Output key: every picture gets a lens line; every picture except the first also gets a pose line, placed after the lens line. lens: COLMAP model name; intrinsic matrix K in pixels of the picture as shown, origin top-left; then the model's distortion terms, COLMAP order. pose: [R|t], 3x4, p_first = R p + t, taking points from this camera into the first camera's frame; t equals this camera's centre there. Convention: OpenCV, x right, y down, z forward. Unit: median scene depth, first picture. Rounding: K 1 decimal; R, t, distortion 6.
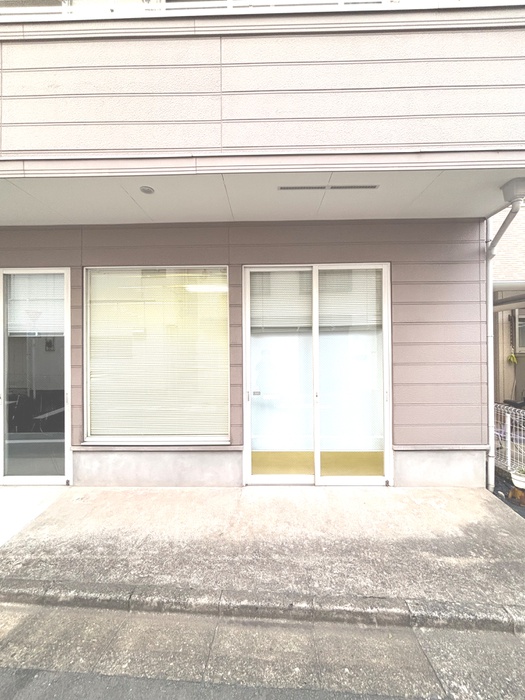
lens RADIAL K [[282.5, 0, 262.5], [0, 282.5, 350.0], [0, 0, 1]] dist [0.000602, -0.000472]
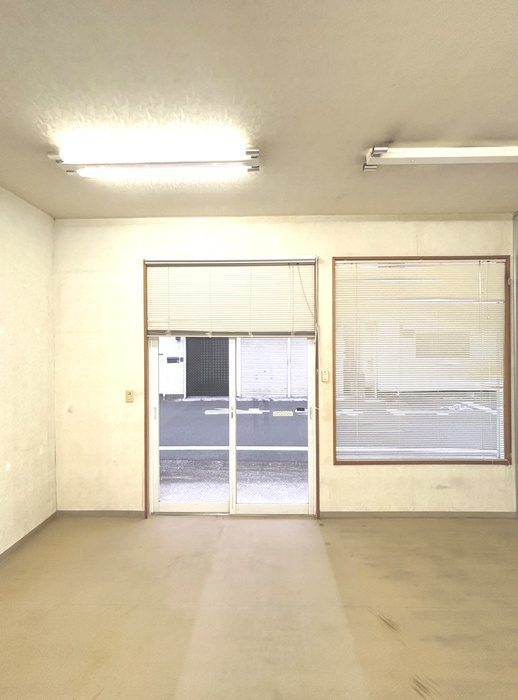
lens RADIAL K [[289.7, 0, 259.6], [0, 289.7, 348.6], [0, 0, 1]] dist [0.000452, 0.000392]
pose [[-0.999878, 0.013911, -0.007071, 0.123877], [0.013946, 0.999891, -0.004929, -0.032690], [0.007001, -0.005027, -0.999963, 2.123431]]
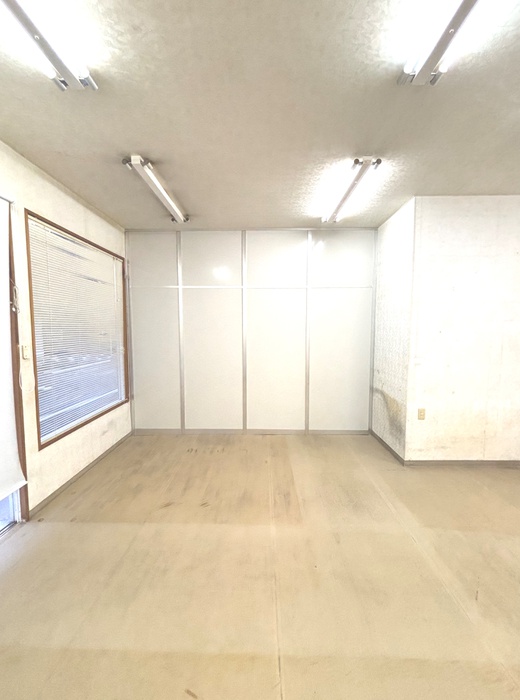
lens RADIAL K [[292.1, 0, 257.0], [0, 292.1, 349.3], [0, 0, 1]] dist [0.000721, -0.000083]
pose [[-0.002805, 0.083354, -0.996516, 0.707605], [0.004141, 0.996512, 0.083342, -0.014796], [0.999987, -0.003892, -0.003140, 1.806608]]
